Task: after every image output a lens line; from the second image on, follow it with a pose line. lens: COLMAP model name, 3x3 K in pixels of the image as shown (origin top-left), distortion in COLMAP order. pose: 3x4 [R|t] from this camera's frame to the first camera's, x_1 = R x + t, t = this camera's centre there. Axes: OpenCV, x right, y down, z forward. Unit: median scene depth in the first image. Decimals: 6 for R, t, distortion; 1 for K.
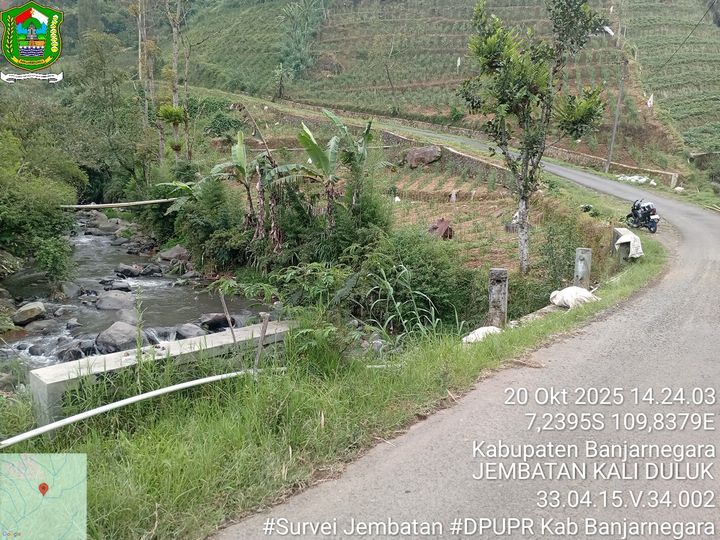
lens RADIAL K [[546.6, 0, 358.0], [0, 546.6, 271.1], [0, 0, 1]] dist [0.103970, -0.208610]
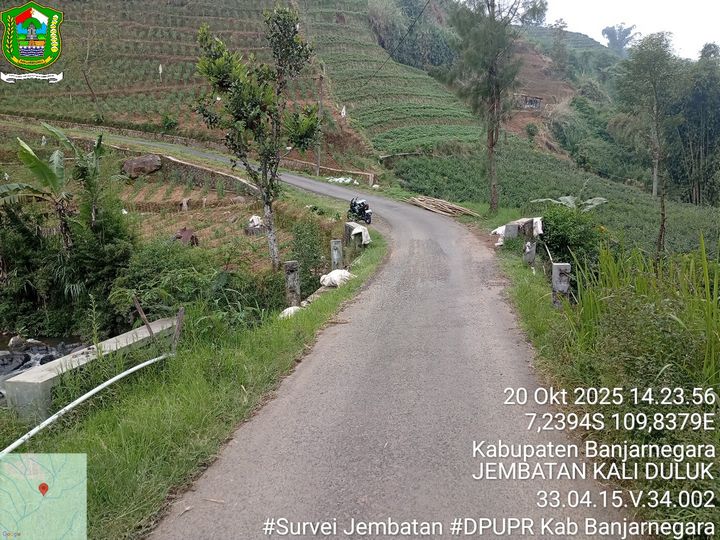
lens RADIAL K [[546.6, 0, 358.0], [0, 546.6, 271.1], [0, 0, 1]] dist [0.103970, -0.208610]
pose [[0.873766, -0.129447, 0.468803, -0.064887], [0.133914, 0.990703, 0.023963, 0.002809], [-0.467546, 0.041841, 0.882978, -0.059014]]
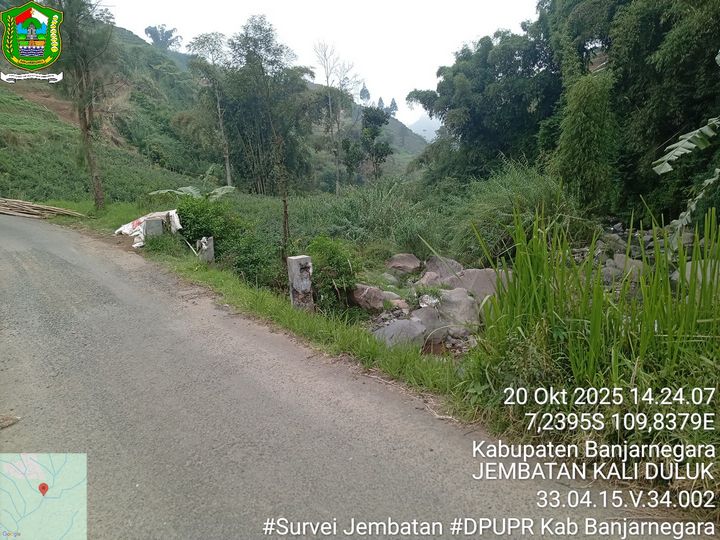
lens RADIAL K [[546.6, 0, 358.0], [0, 546.6, 271.1], [0, 0, 1]] dist [0.103970, -0.208610]
pose [[0.313500, -0.223098, 0.923009, -0.031633], [0.214773, 0.963480, 0.159933, -0.006945], [-0.924981, 0.148098, 0.349966, 0.070989]]
